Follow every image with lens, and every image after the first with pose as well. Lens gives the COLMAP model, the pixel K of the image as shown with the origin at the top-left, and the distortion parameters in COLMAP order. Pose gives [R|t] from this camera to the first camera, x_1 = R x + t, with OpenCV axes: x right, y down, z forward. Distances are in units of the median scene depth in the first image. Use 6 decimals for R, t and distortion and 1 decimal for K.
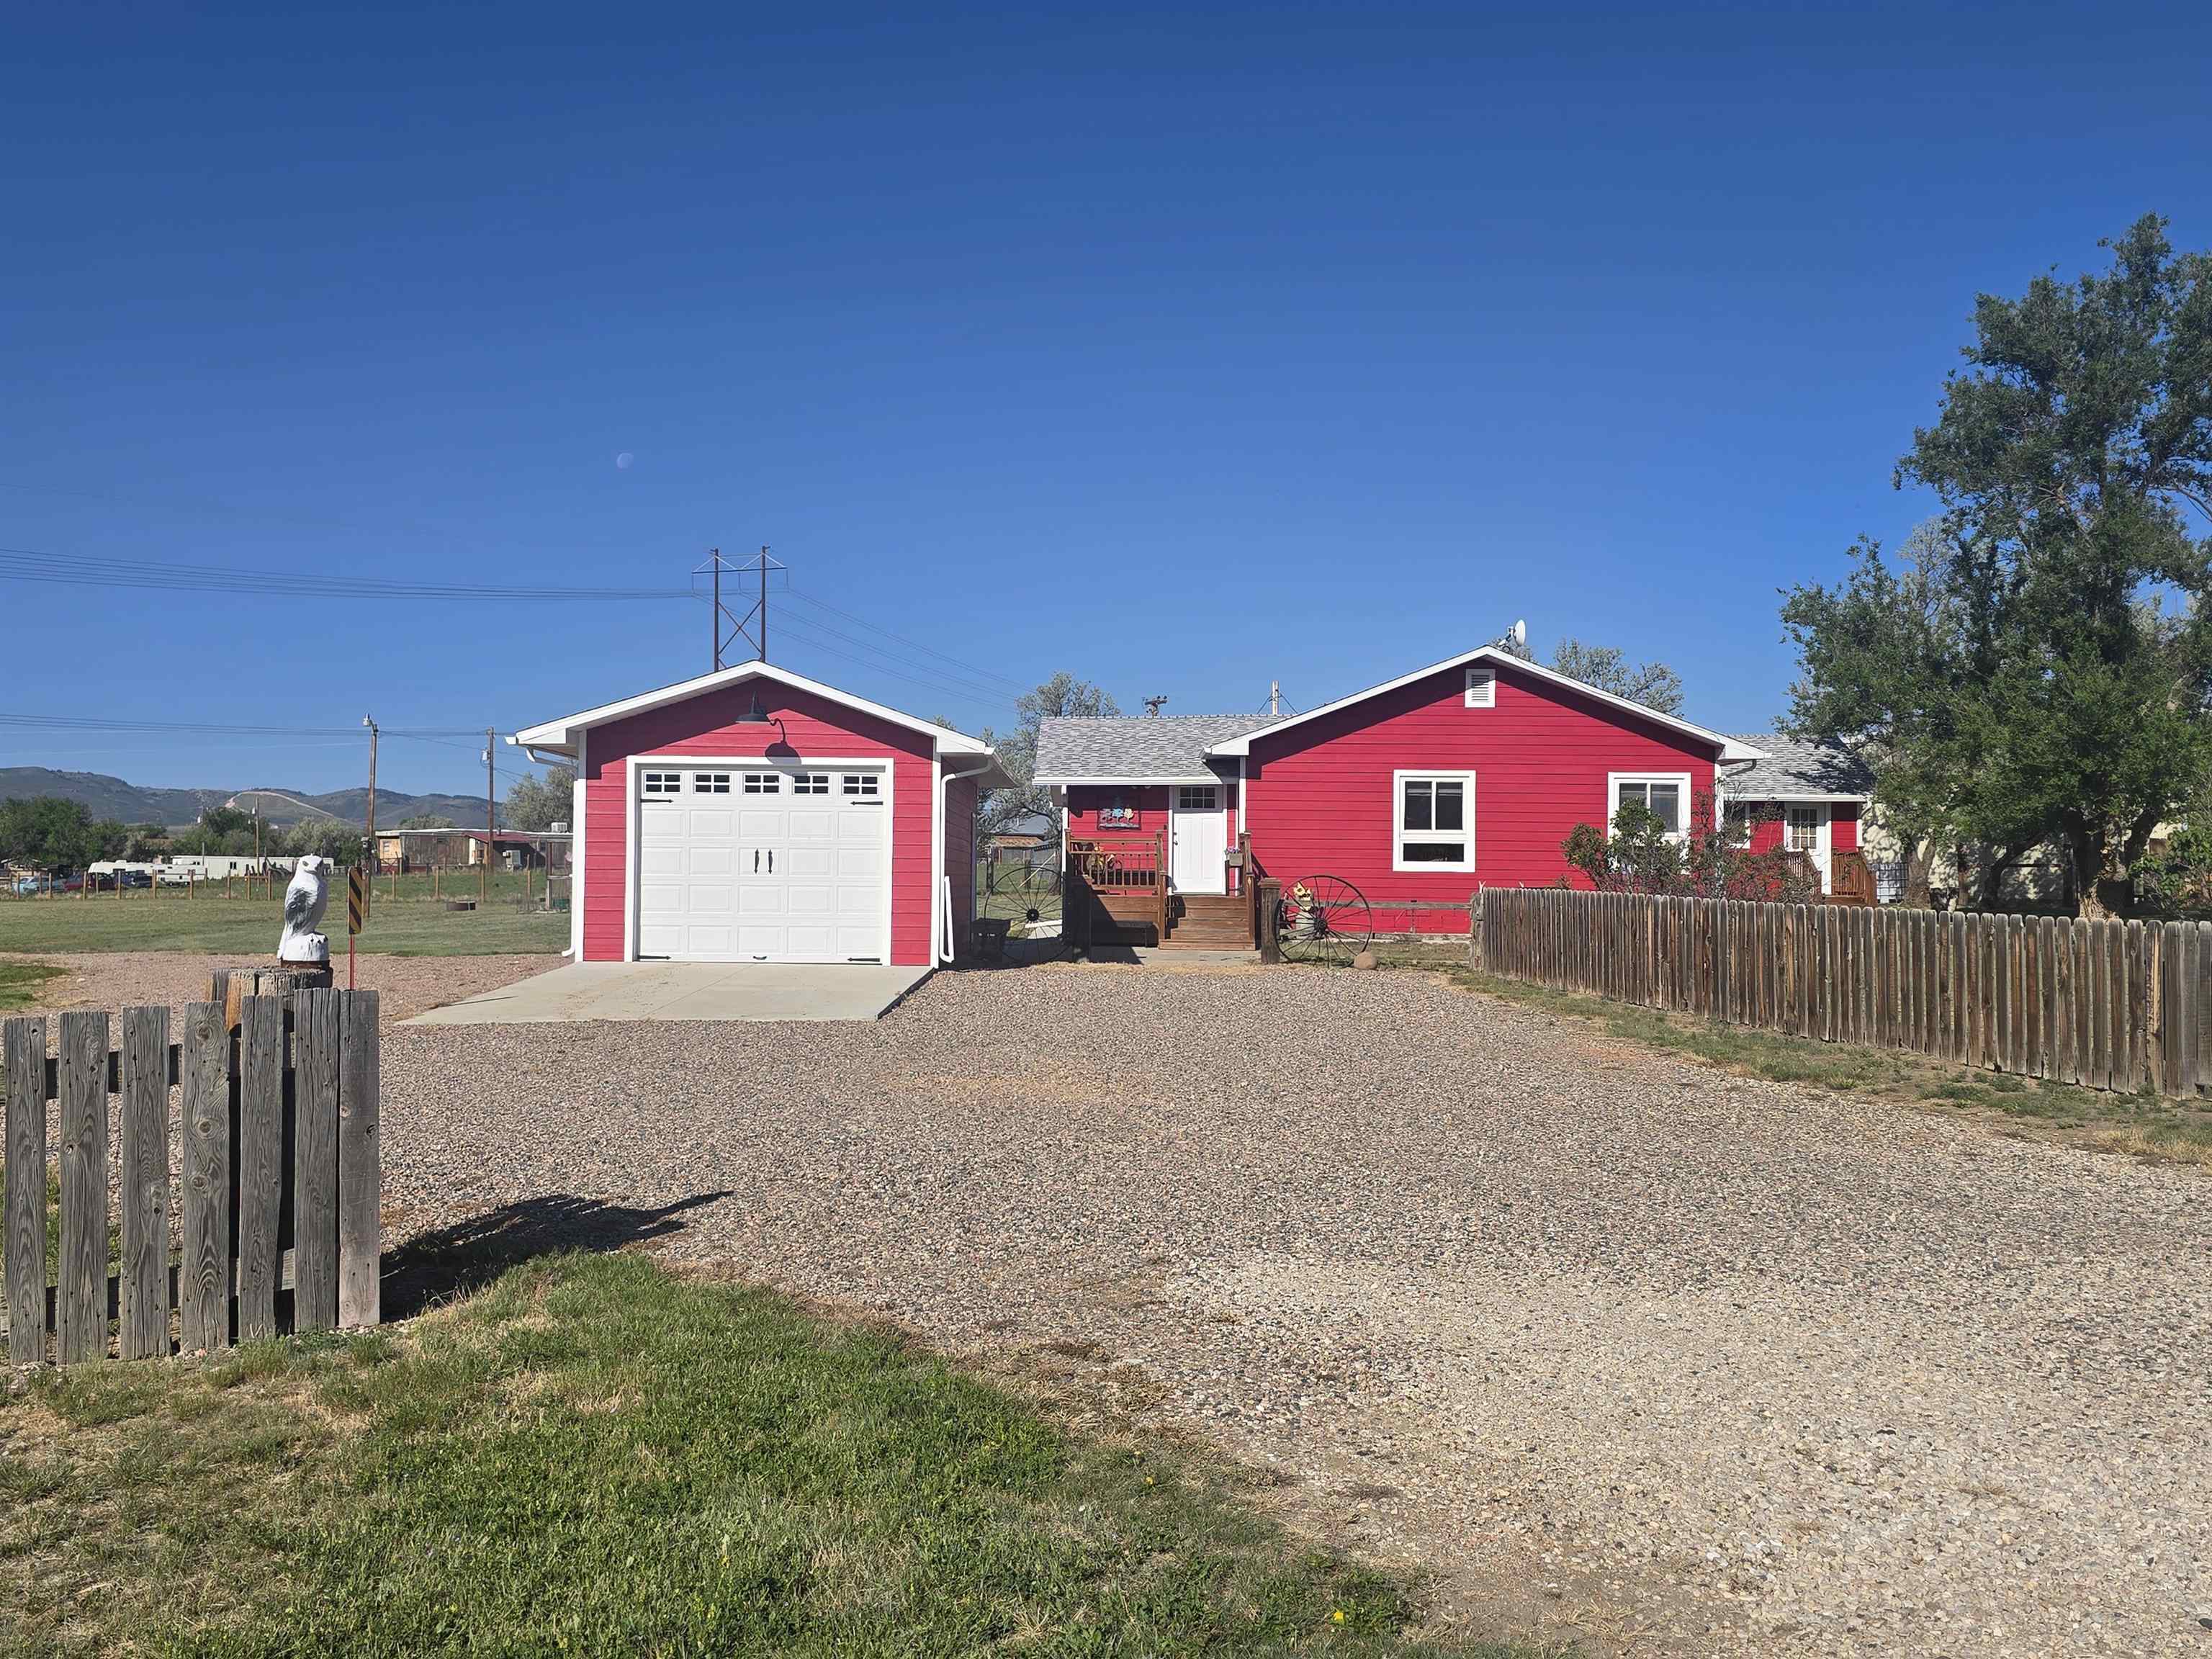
lens RADIAL K [[1481.0, 0, 1106.0], [0, 1481.0, 829.5], [0, 0, 1]] dist [-0.082984, 0.000094]
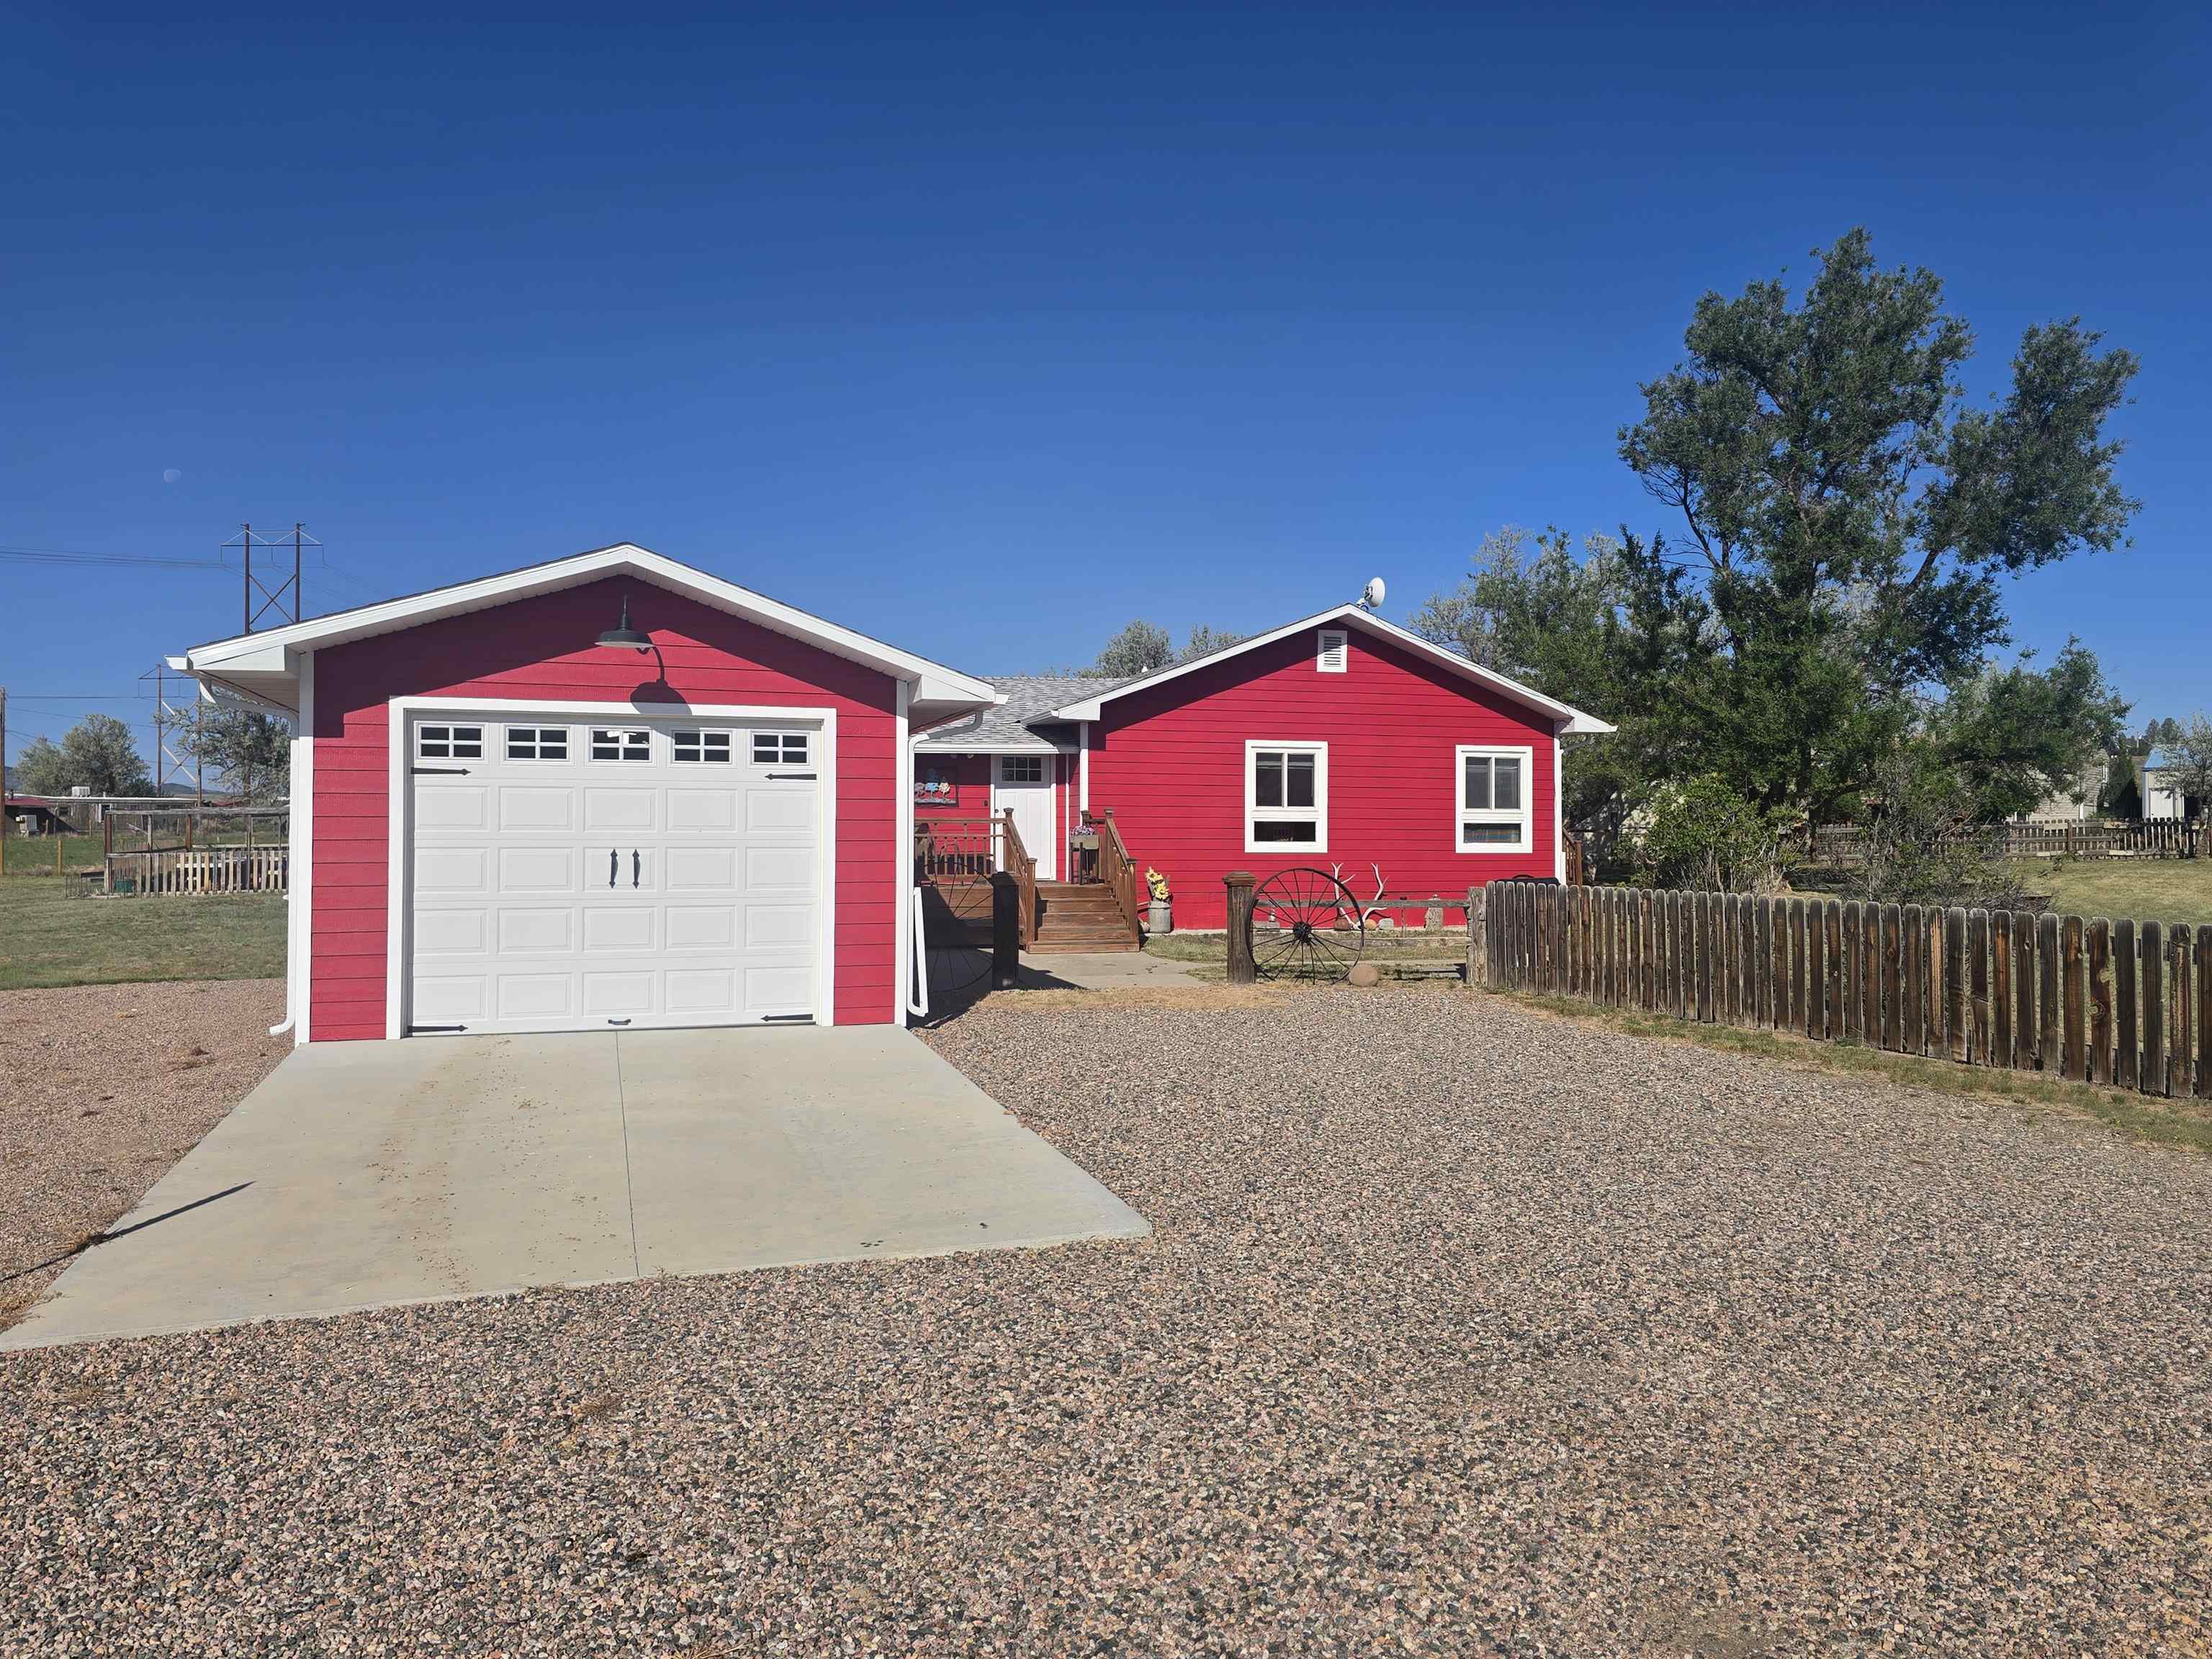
lens RADIAL K [[1363.2, 0, 1106.8], [0, 1363.2, 794.5], [0, 0, 1]] dist [-0.045238, -0.000680]
pose [[0.962428, 0.001537, 0.271532, -0.190442], [-0.000927, 0.999997, -0.002373, -0.008699], [-0.271535, 0.002032, 0.962426, 0.383763]]
